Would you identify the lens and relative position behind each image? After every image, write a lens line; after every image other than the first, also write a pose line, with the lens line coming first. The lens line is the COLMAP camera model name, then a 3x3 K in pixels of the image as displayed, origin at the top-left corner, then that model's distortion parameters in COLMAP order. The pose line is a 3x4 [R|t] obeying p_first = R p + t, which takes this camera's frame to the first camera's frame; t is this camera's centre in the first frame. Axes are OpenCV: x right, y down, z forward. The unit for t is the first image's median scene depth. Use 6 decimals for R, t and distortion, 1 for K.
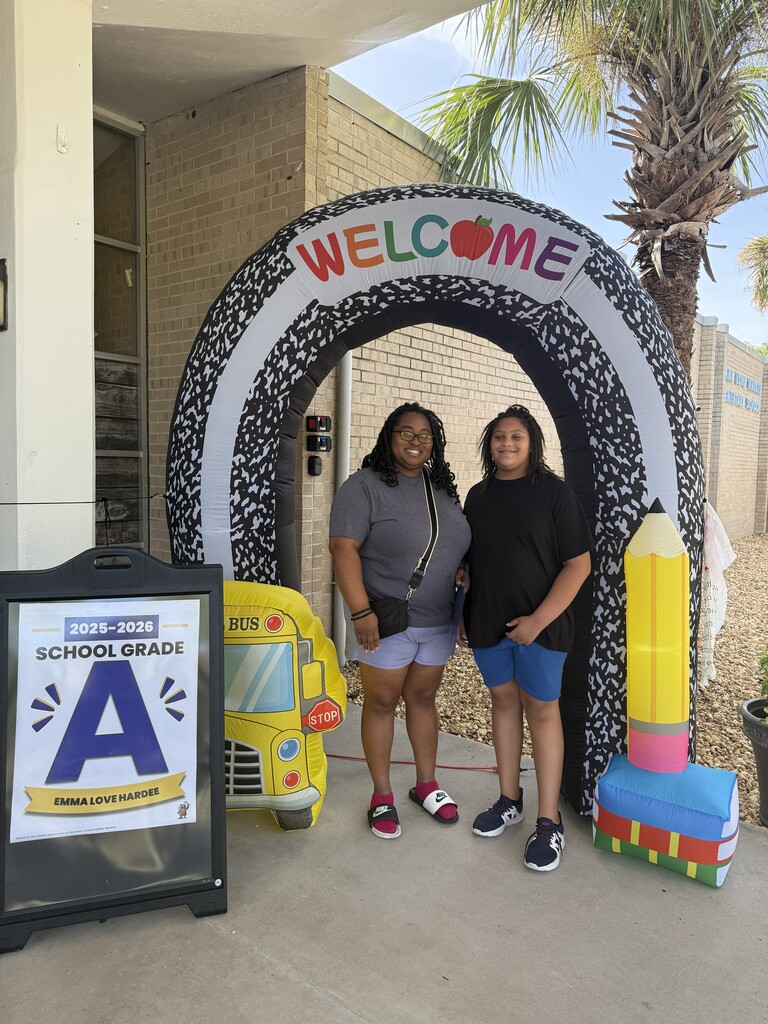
lens RADIAL K [[732.4, 0, 376.3], [0, 732.4, 498.9], [0, 0, 1]] dist [-0.031433, 0.062549]
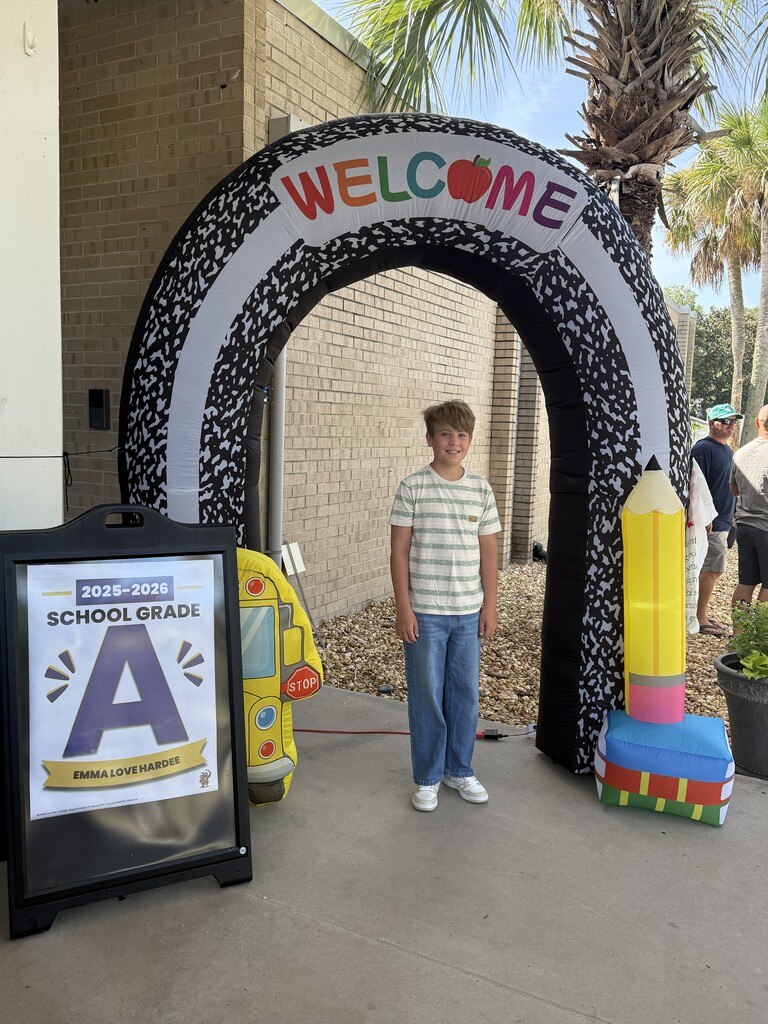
lens RADIAL K [[827.3, 0, 380.2], [0, 827.3, 503.9], [0, 0, 1]] dist [0.094762, -0.134589]
pose [[0.988534, -0.005740, 0.150889, -0.147558], [-0.001775, 0.998766, 0.049628, 0.009214], [-0.150988, -0.049327, 0.987304, -0.072836]]
